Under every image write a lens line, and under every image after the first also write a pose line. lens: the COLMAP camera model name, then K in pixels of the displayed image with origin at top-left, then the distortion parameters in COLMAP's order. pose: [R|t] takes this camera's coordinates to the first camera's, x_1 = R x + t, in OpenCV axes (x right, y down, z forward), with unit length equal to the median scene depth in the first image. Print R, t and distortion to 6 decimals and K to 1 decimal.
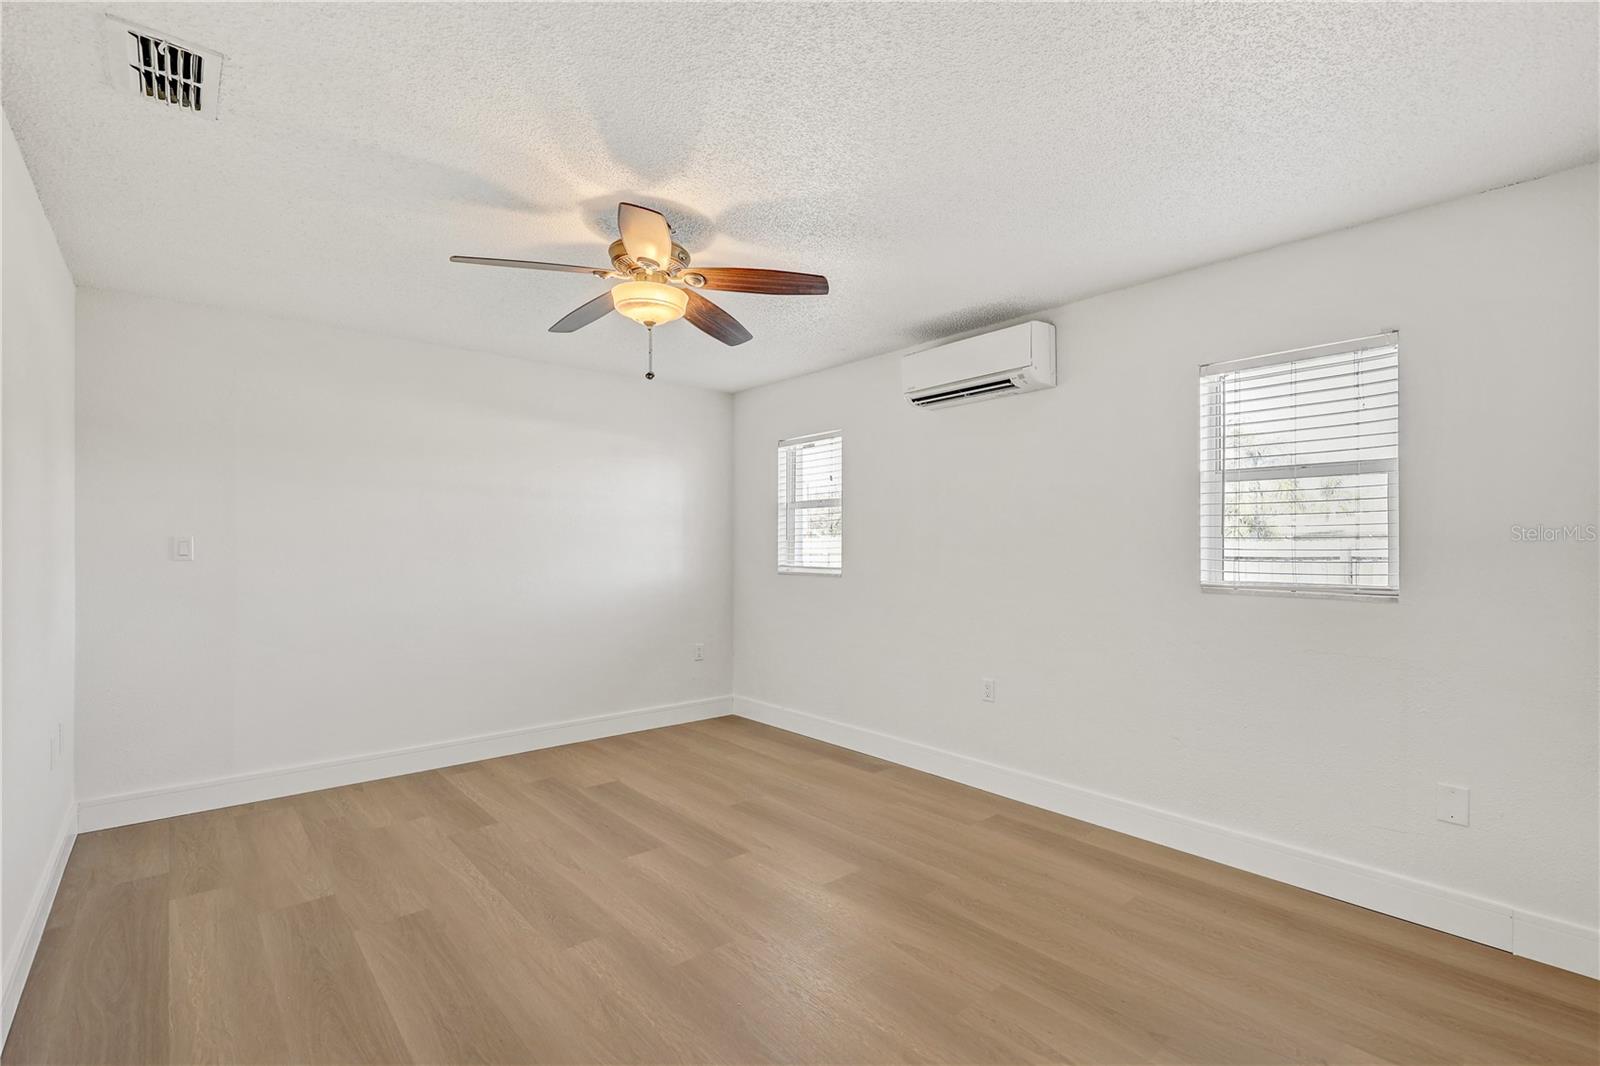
lens RADIAL K [[728.6, 0, 811.9], [0, 728.6, 542.0], [0, 0, 1]] dist [0.001485, -0.001005]
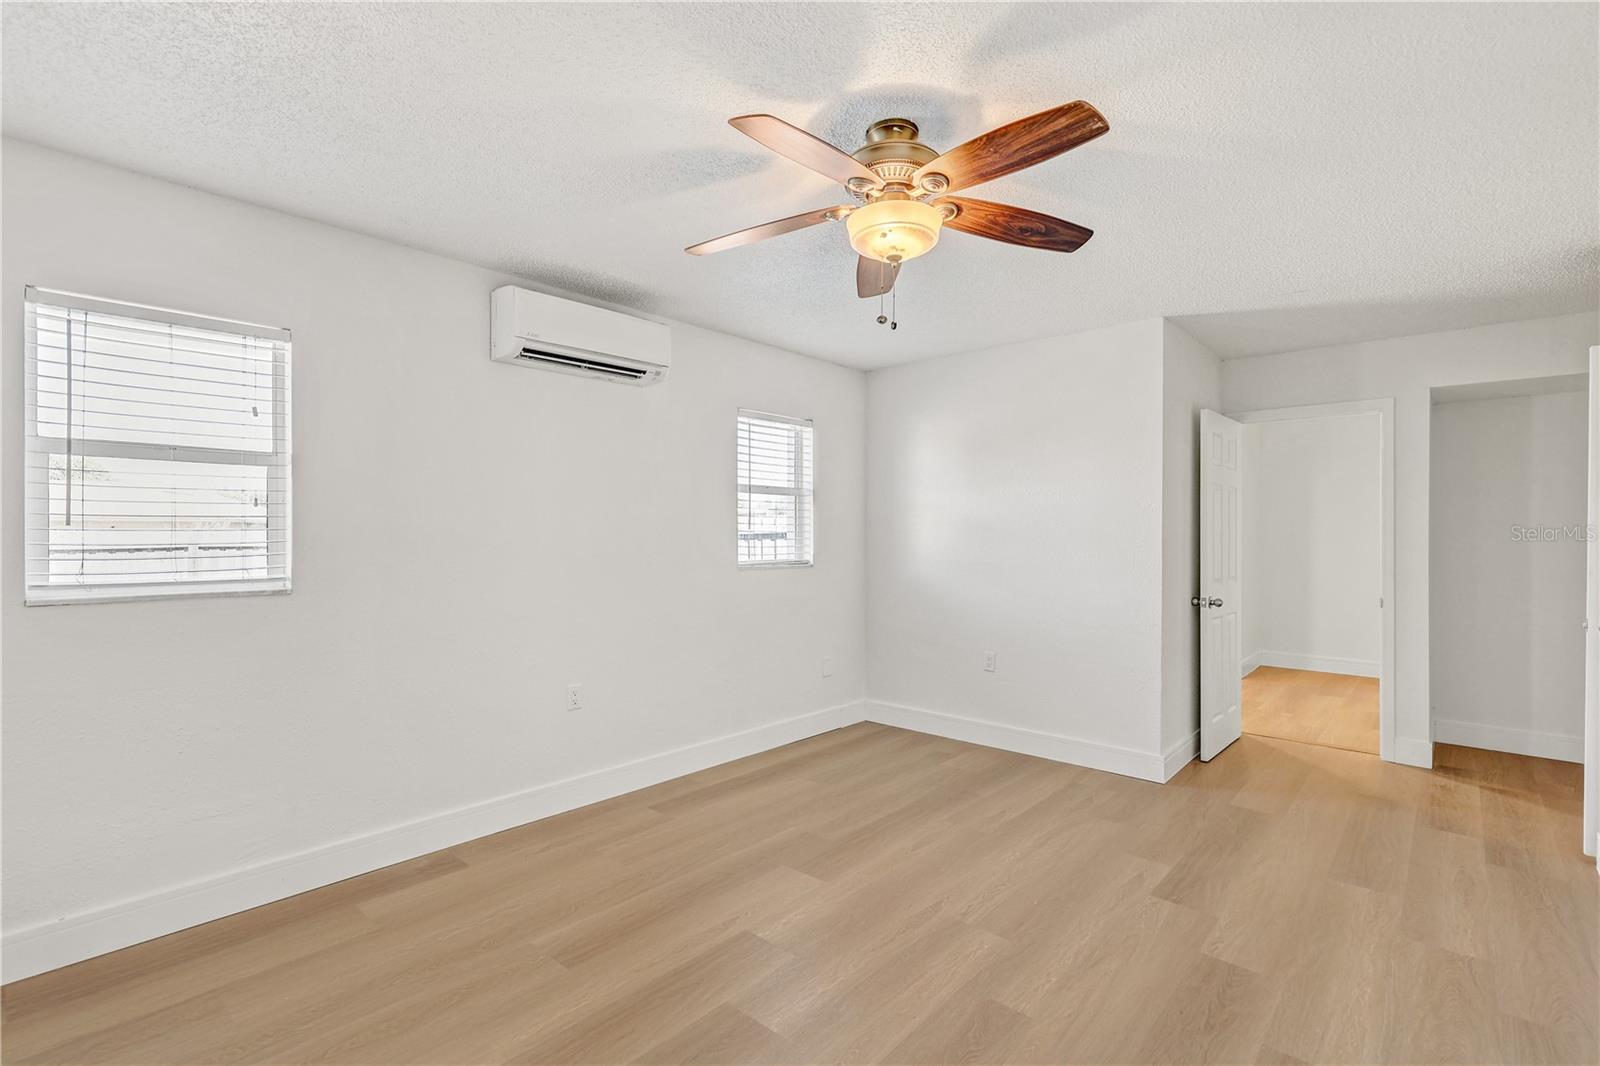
lens RADIAL K [[728.6, 0, 809.8], [0, 728.6, 538.7], [0, 0, 1]] dist [0.001485, -0.001005]
pose [[-0.124734, -0.003658, 0.992184, -0.811981], [-0.004215, 0.999986, 0.003157, 0.003403], [-0.992181, -0.003788, -0.124747, 0.968809]]
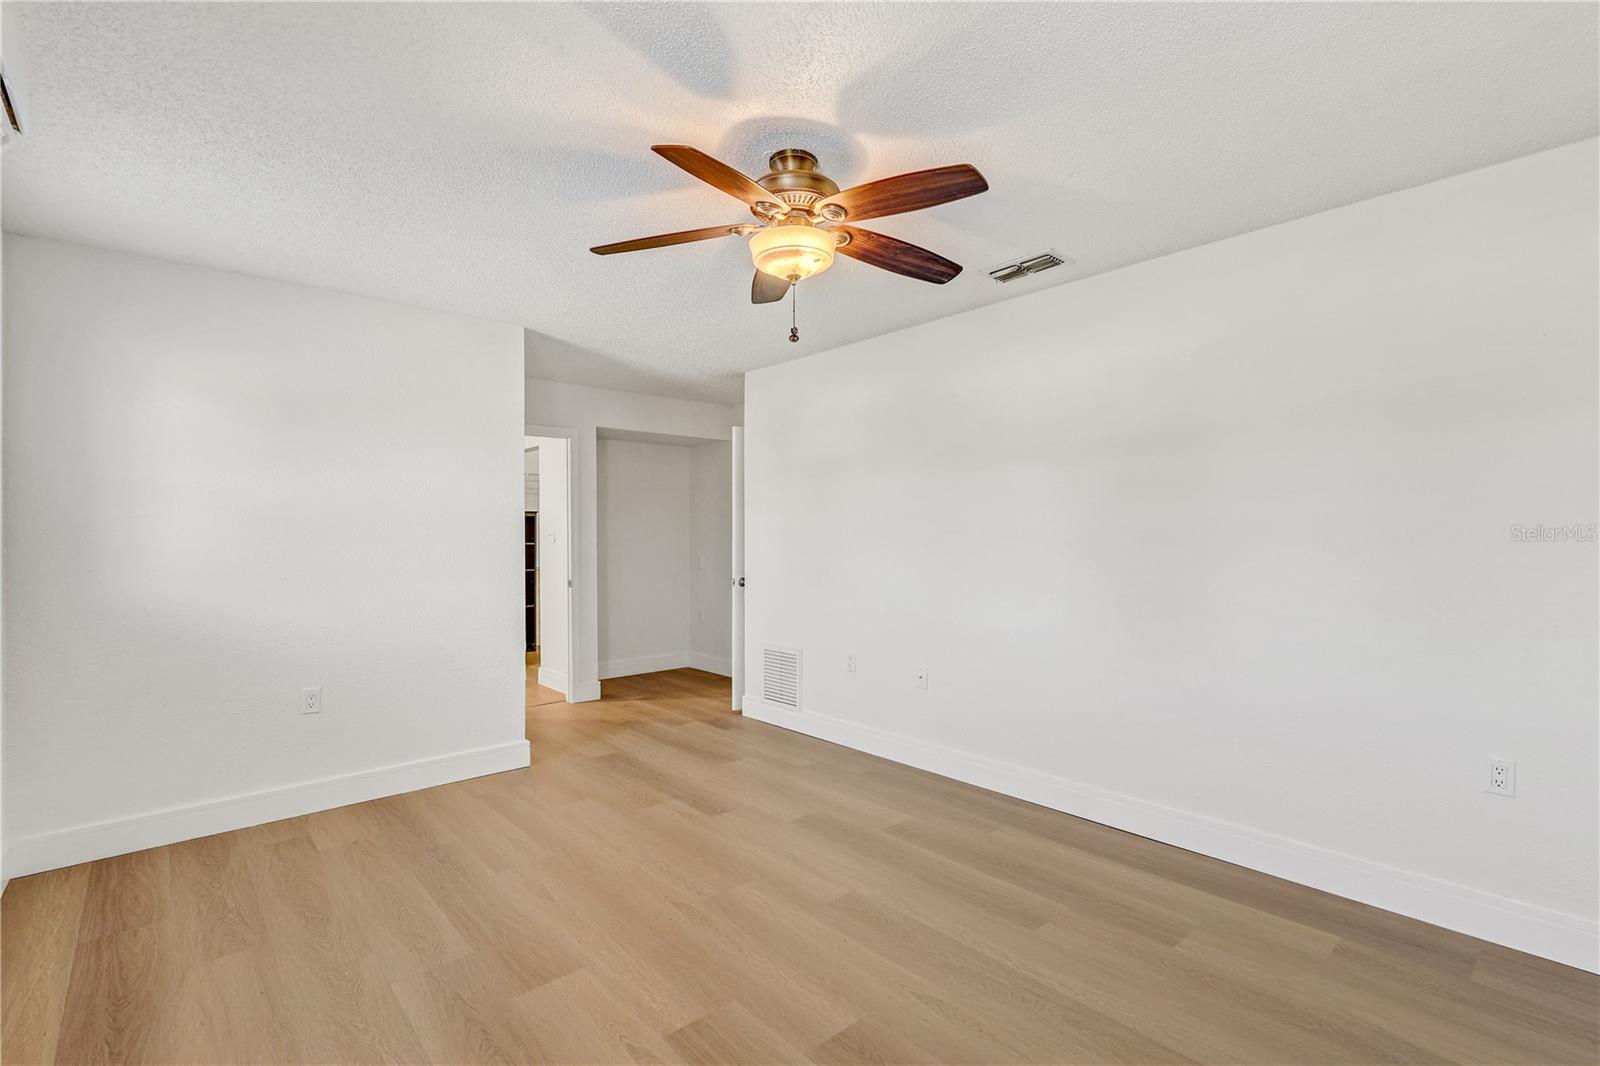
lens RADIAL K [[728.6, 0, 808.3], [0, 728.6, 530.5], [0, 0, 1]] dist [0.001485, -0.001005]
pose [[-0.999955, 0.008230, -0.004623, -0.193848], [0.008255, 0.999952, -0.005306, 0.007083], [0.004580, -0.005344, -0.999975, 1.508068]]
